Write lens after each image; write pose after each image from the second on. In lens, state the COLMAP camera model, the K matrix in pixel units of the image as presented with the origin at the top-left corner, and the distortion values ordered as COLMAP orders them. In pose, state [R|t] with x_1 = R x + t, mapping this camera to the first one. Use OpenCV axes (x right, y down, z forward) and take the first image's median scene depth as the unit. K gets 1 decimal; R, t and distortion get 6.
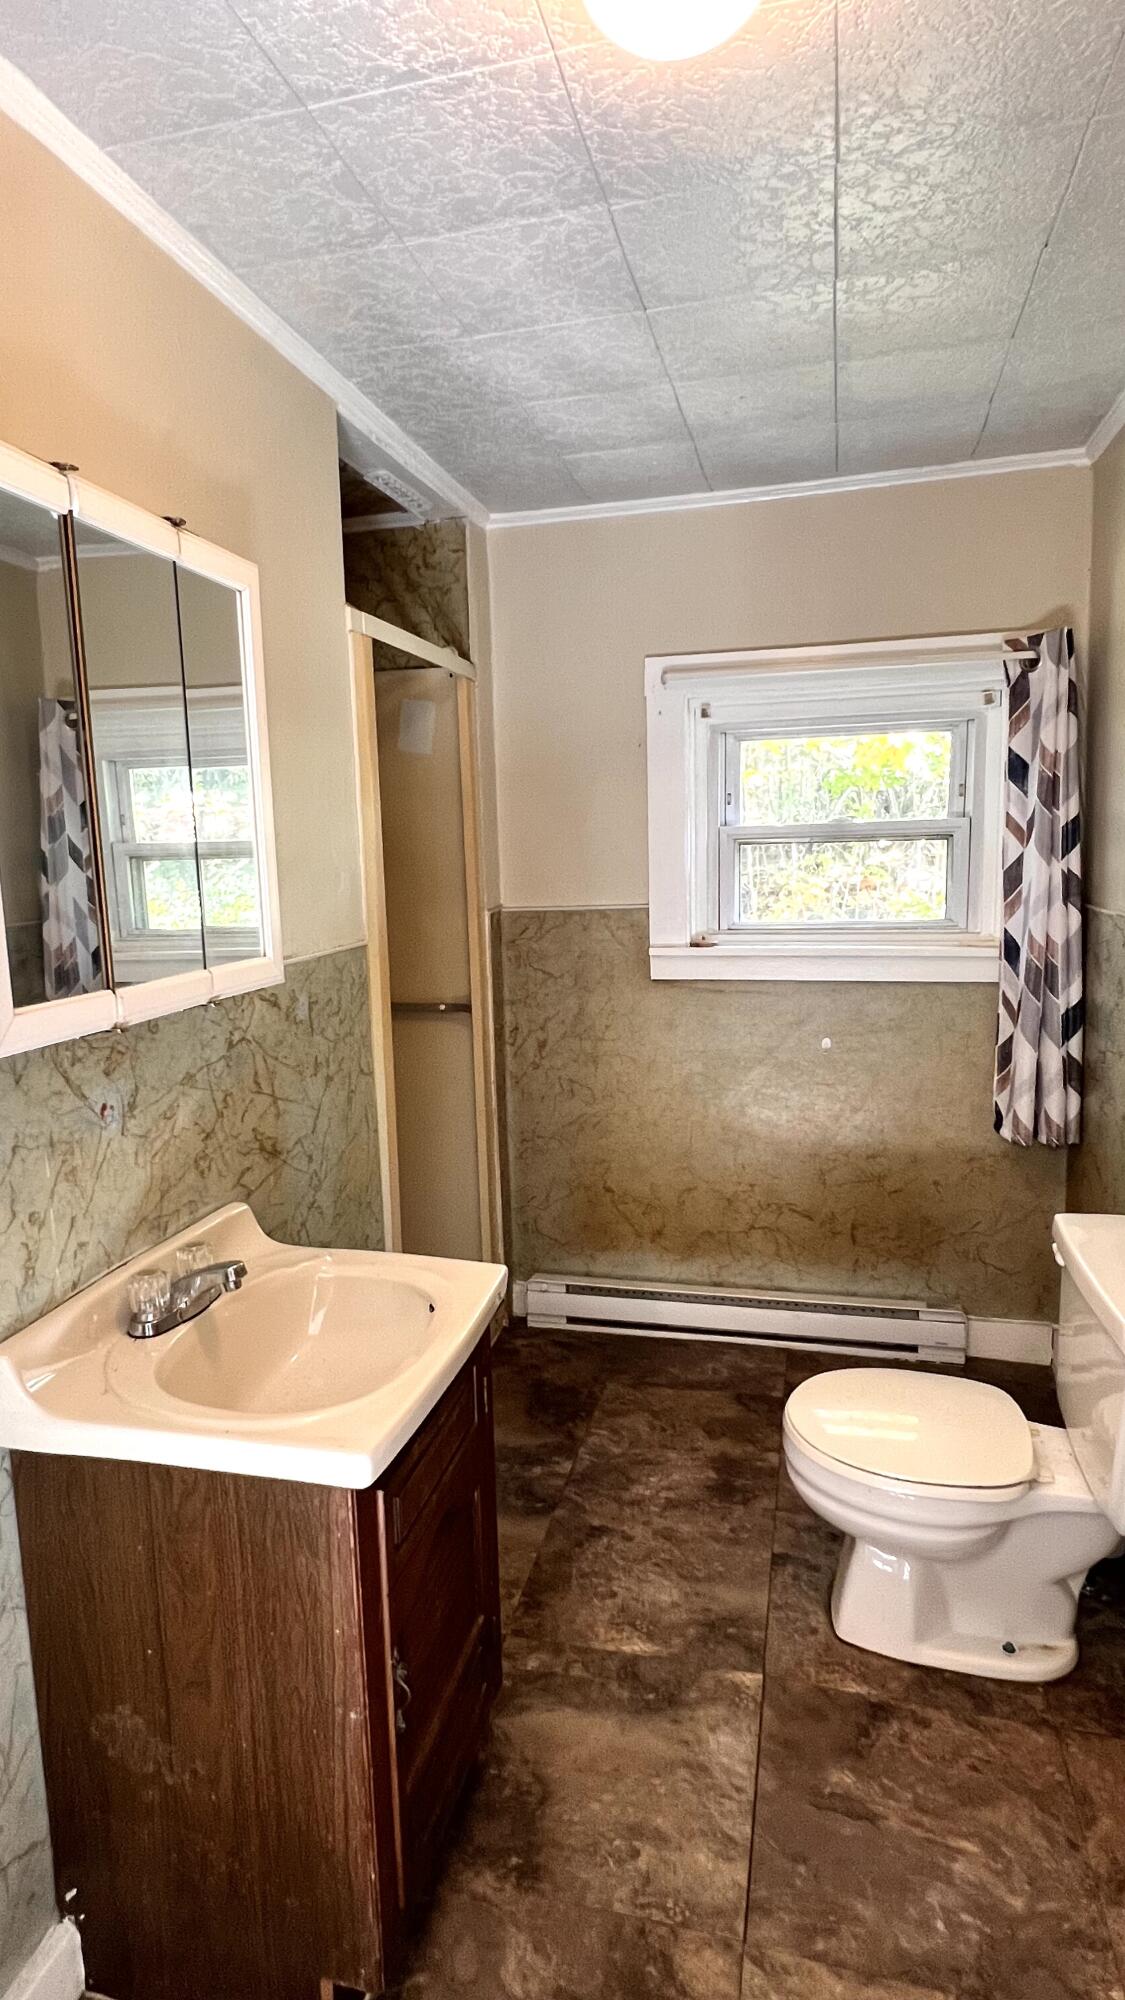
lens RADIAL K [[1075.5, 0, 562.5], [0, 1075.5, 1000.0], [0, 0, 1]] dist [-0.001003, 0.000168]
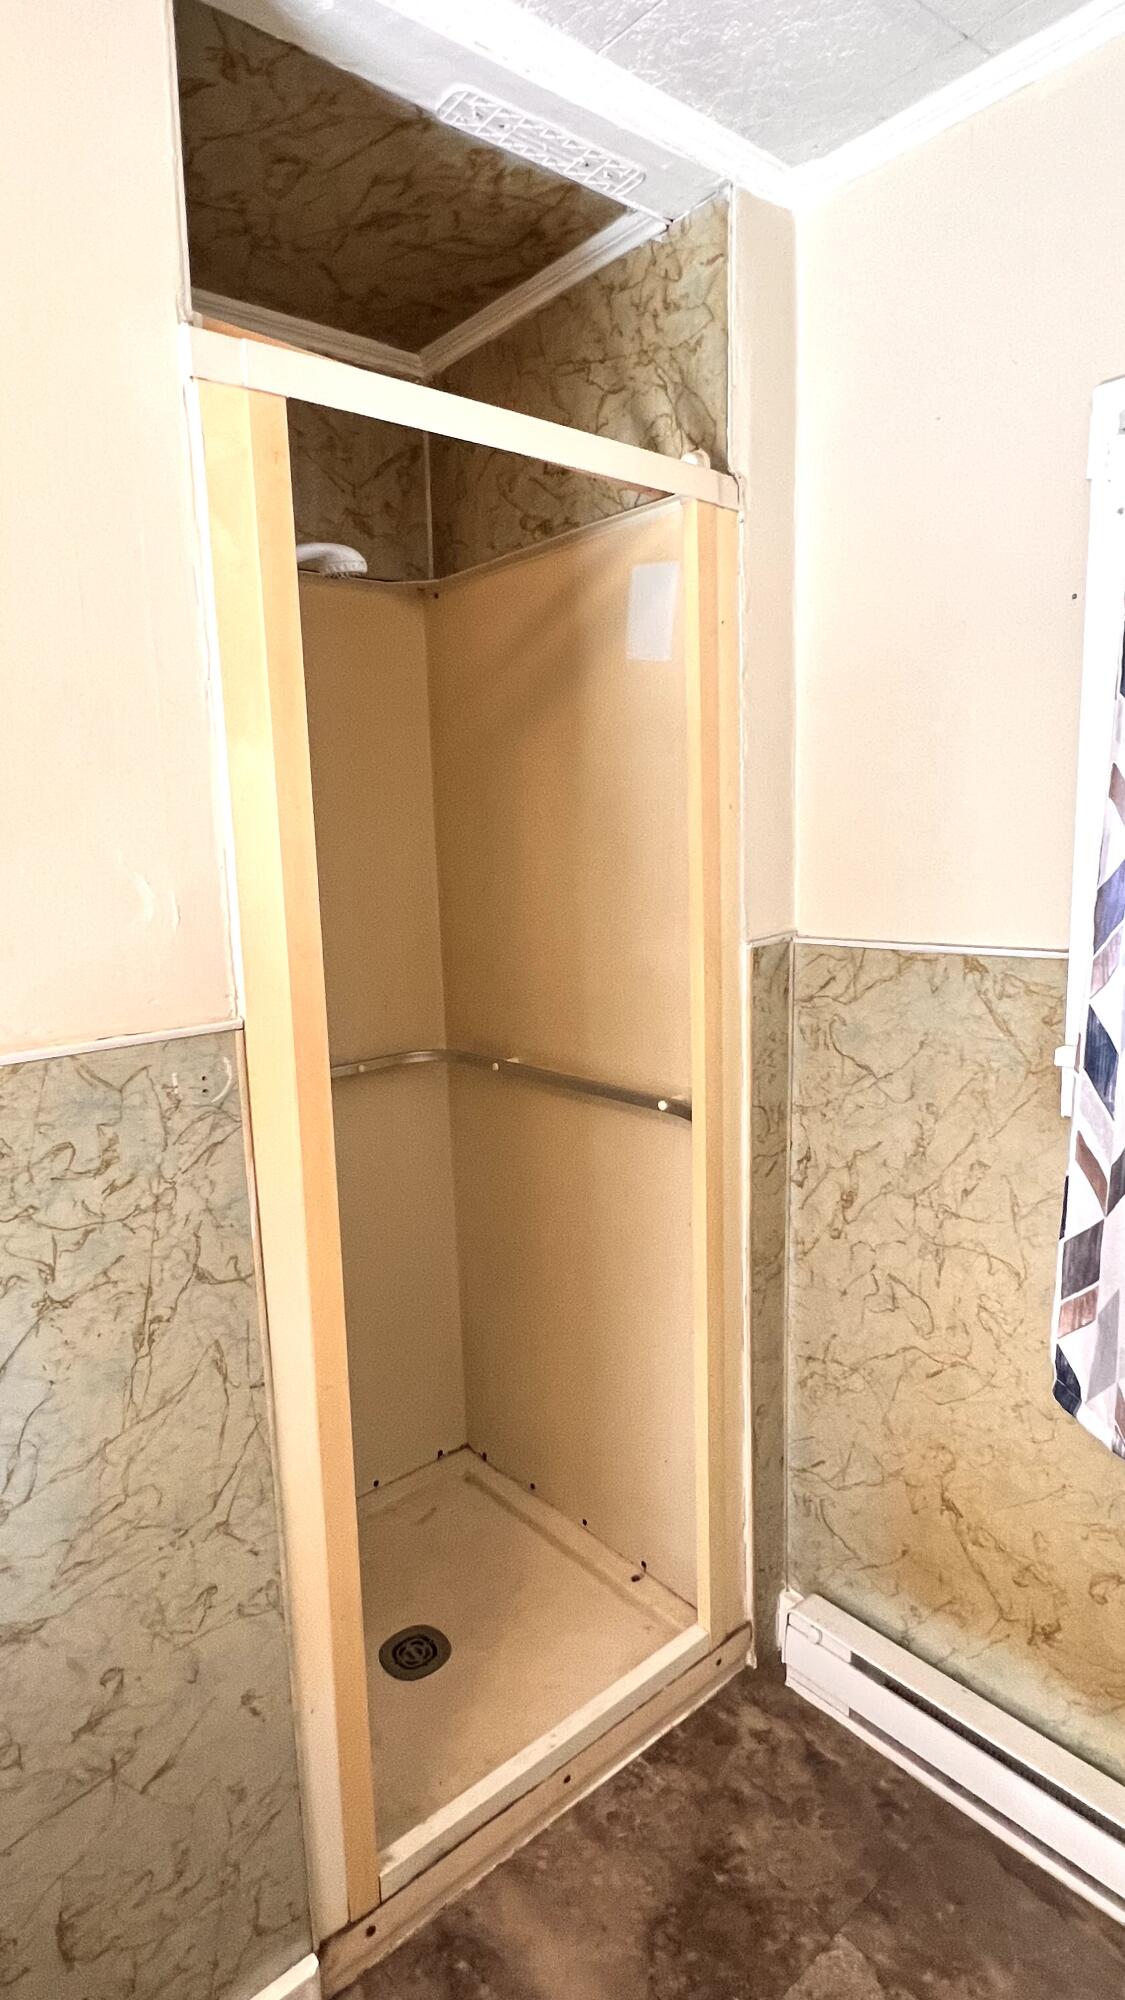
lens RADIAL K [[1075.5, 0, 562.5], [0, 1075.5, 1000.0], [0, 0, 1]] dist [-0.001003, 0.000168]
pose [[0.810272, 0.095240, -0.578263, 0.169259], [-0.075963, 0.995451, 0.057511, -0.077280], [0.581110, -0.002673, 0.813821, 0.496509]]
